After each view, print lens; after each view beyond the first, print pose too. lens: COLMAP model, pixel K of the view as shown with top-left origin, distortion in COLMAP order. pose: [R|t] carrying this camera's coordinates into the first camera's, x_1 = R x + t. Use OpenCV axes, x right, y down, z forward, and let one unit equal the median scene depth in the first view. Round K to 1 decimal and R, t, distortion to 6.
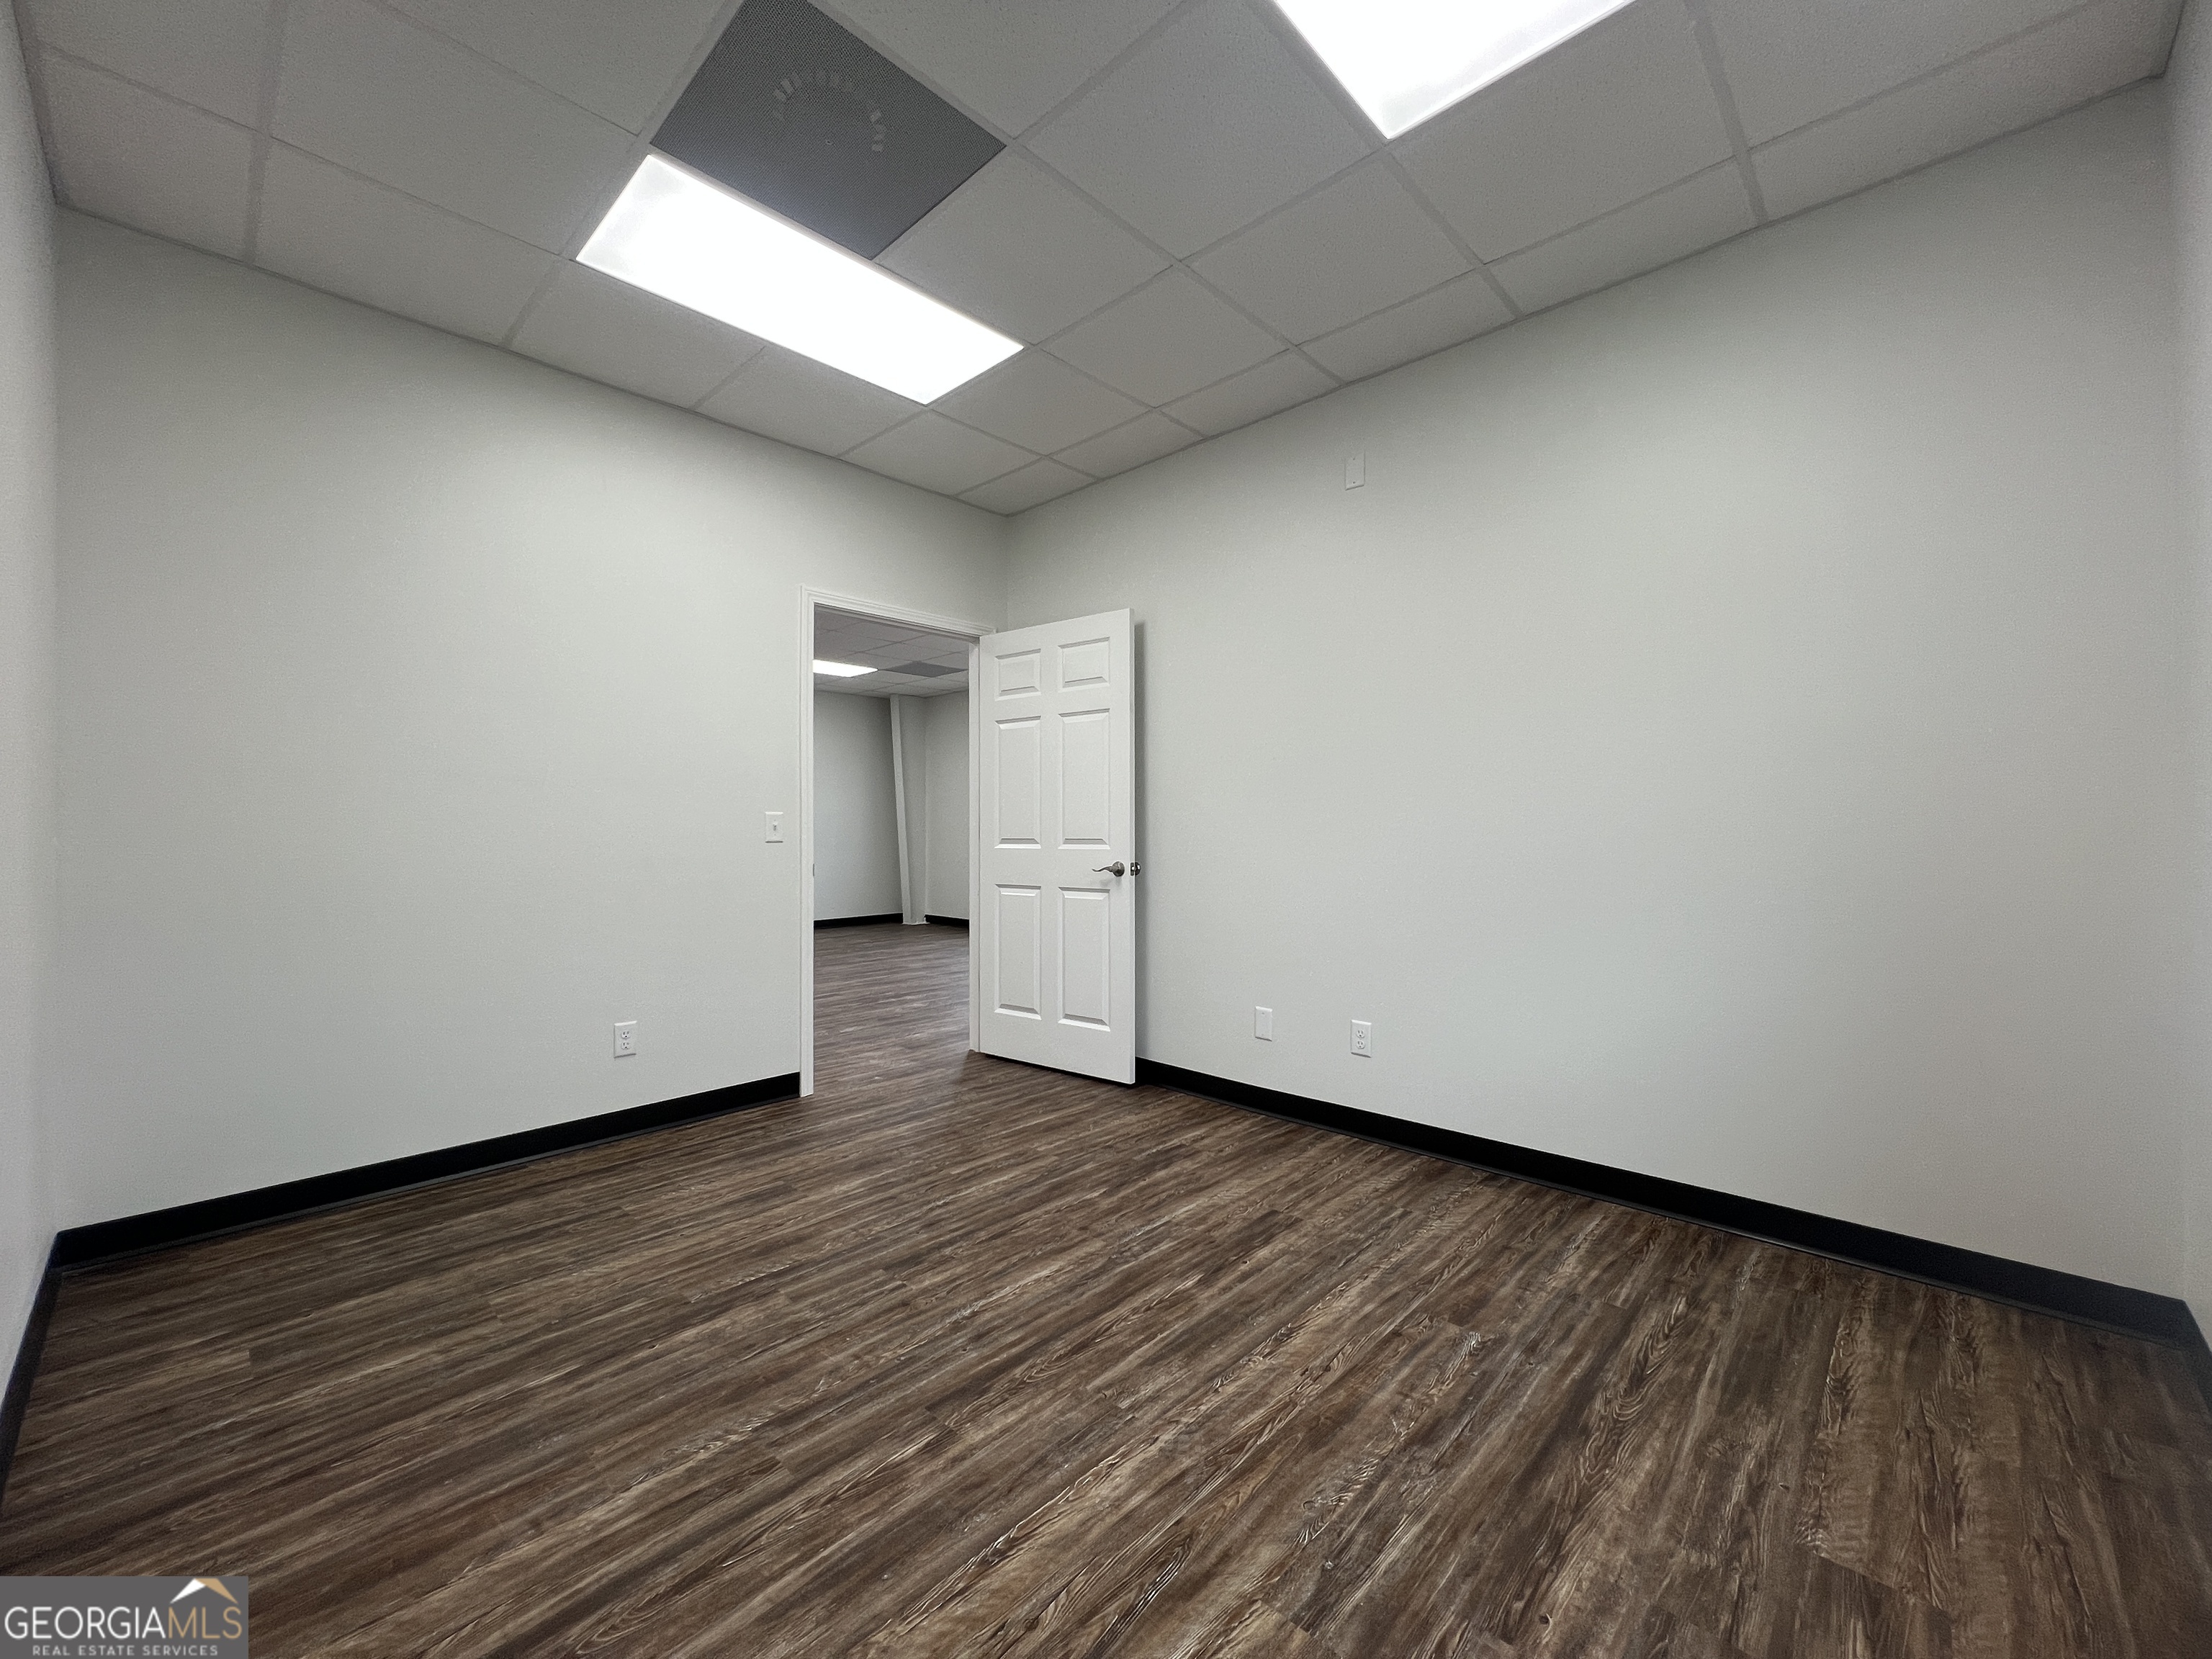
lens RADIAL K [[881.8, 0, 1112.4], [0, 881.8, 820.5], [0, 0, 1]] dist [-0.003902, 0.000351]
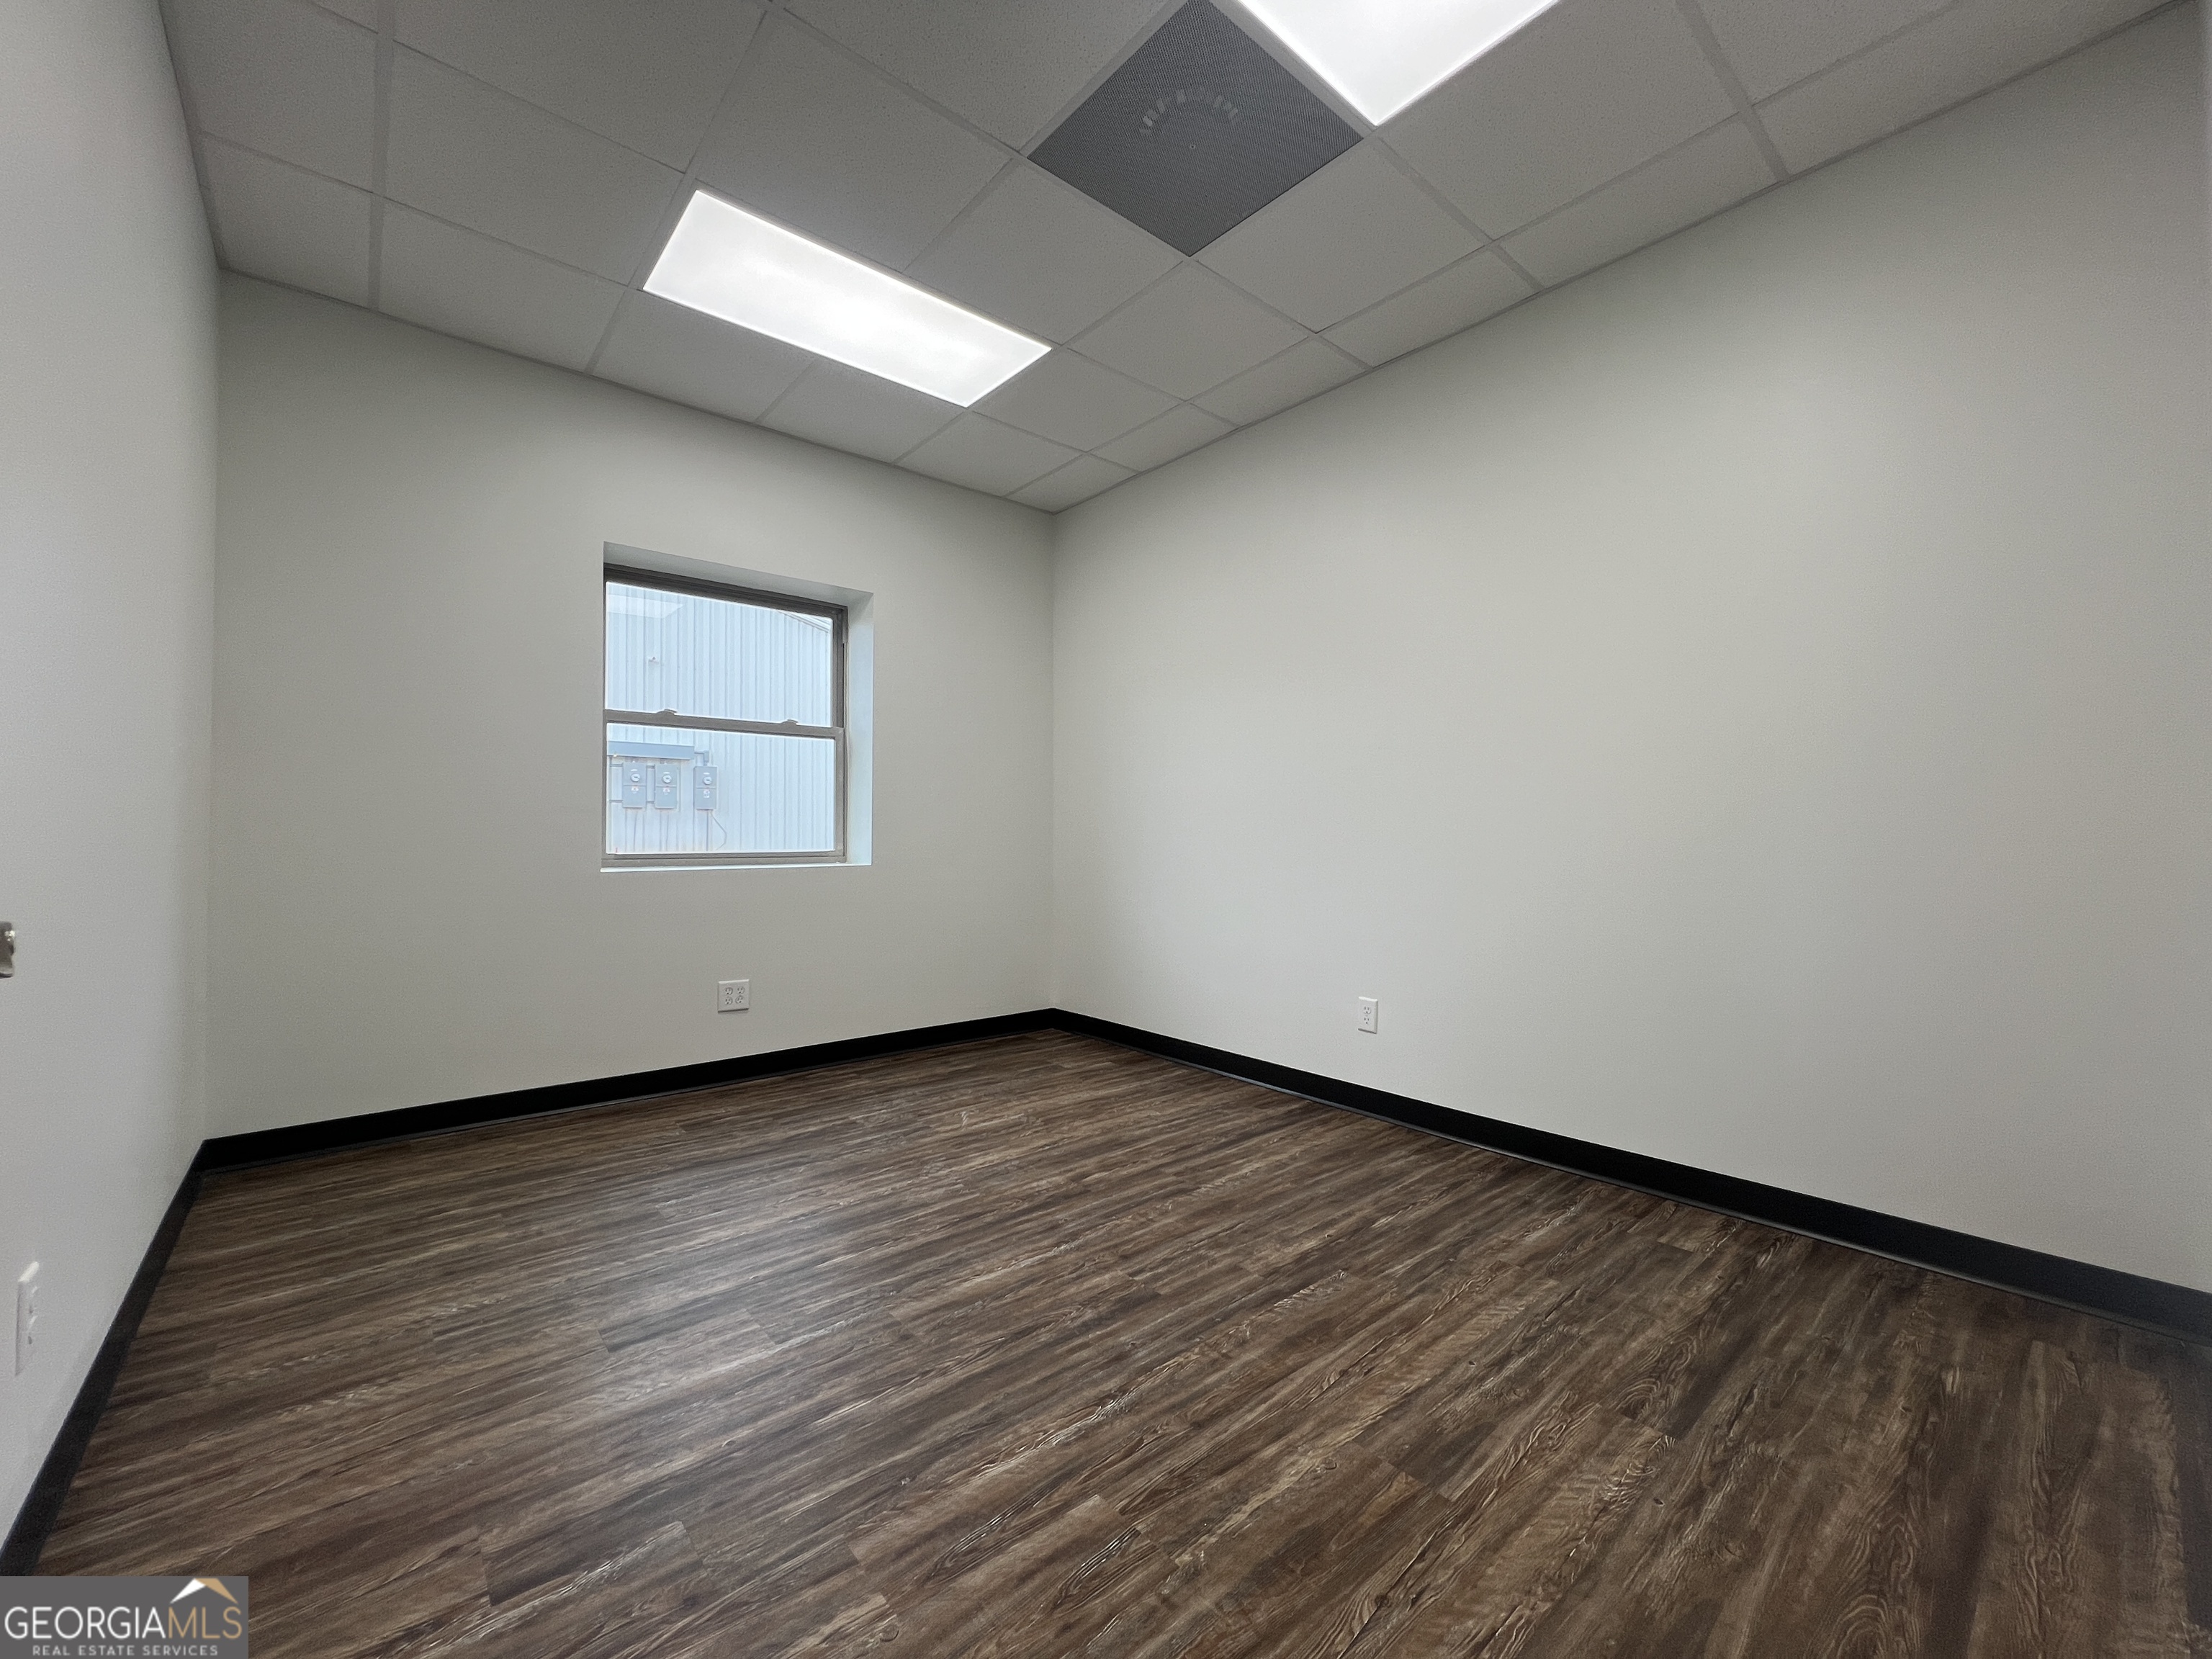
lens RADIAL K [[881.8, 0, 1112.4], [0, 881.8, 820.5], [0, 0, 1]] dist [-0.003902, 0.000351]
pose [[-0.994782, 0.004602, 0.101915, -0.330727], [0.001389, 0.999500, -0.031576, 0.076294], [-0.102010, -0.031270, -0.994292, 2.048092]]
